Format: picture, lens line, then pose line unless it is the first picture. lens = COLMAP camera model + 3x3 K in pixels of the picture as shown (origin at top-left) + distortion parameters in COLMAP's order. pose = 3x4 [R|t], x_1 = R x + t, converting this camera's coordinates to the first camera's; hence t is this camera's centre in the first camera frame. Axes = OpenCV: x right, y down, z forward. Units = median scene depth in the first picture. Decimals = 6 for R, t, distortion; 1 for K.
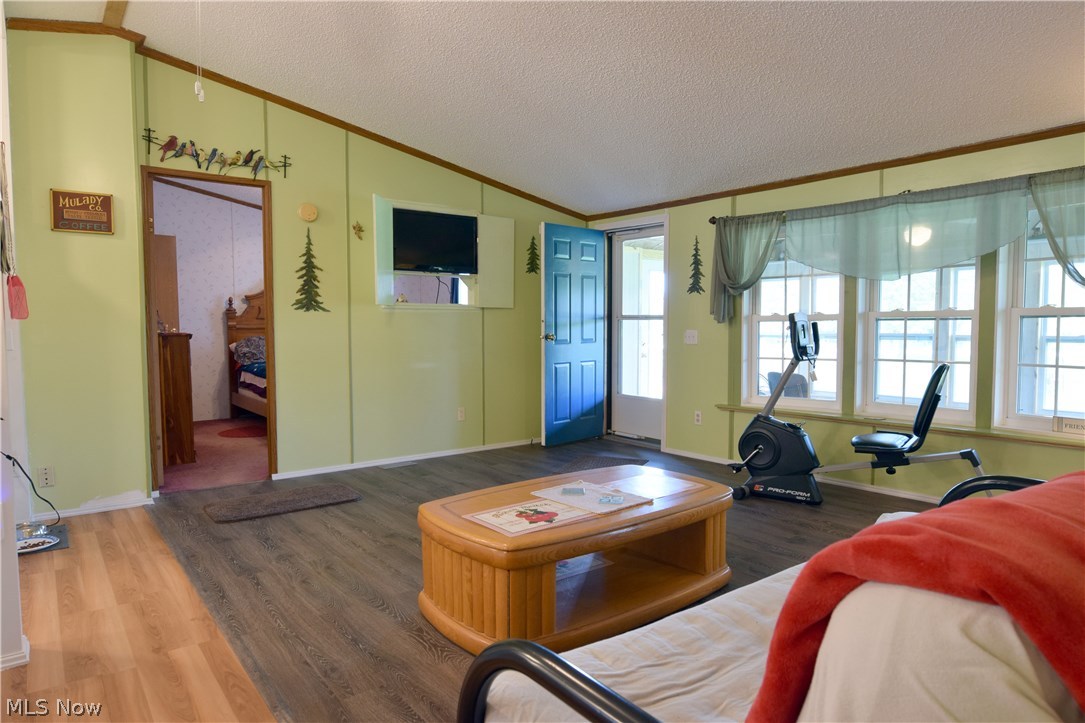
lens RADIAL K [[661.9, 0, 542.5], [0, 661.9, 361.5], [0, 0, 1]] dist [-0.008882, -0.008607]
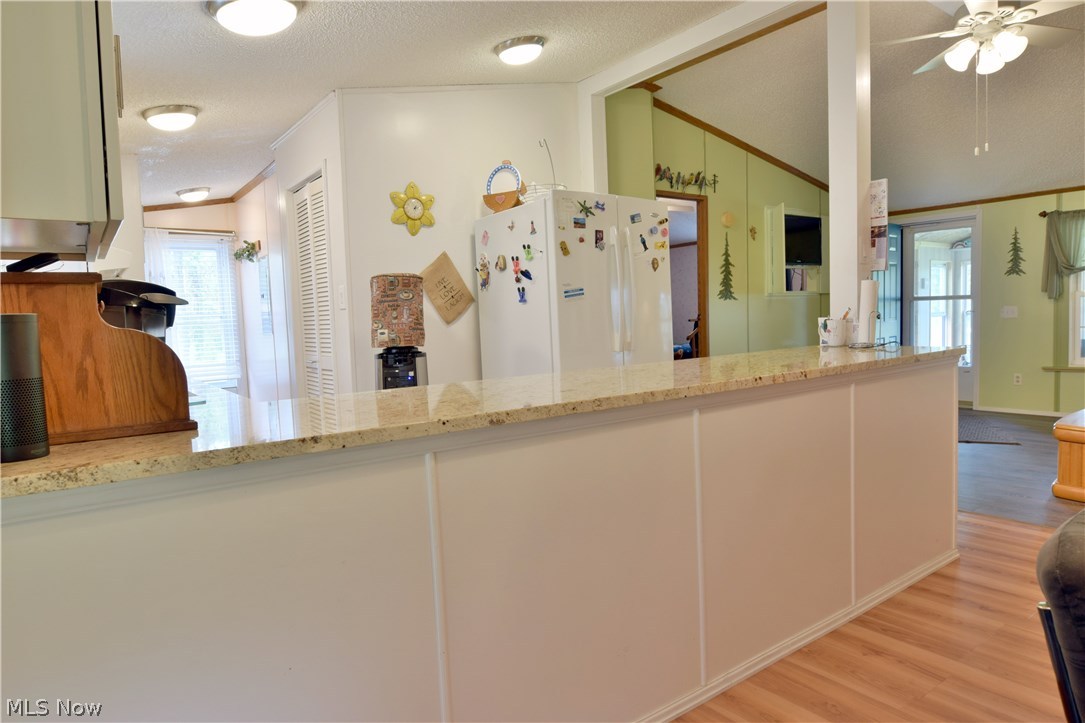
lens RADIAL K [[661.9, 0, 542.5], [0, 661.9, 361.5], [0, 0, 1]] dist [-0.008882, -0.008607]
pose [[0.998899, -0.031362, -0.034884, -0.642704], [0.031787, 0.999426, 0.011702, 0.013018], [0.034497, -0.012798, 0.999323, -0.240949]]
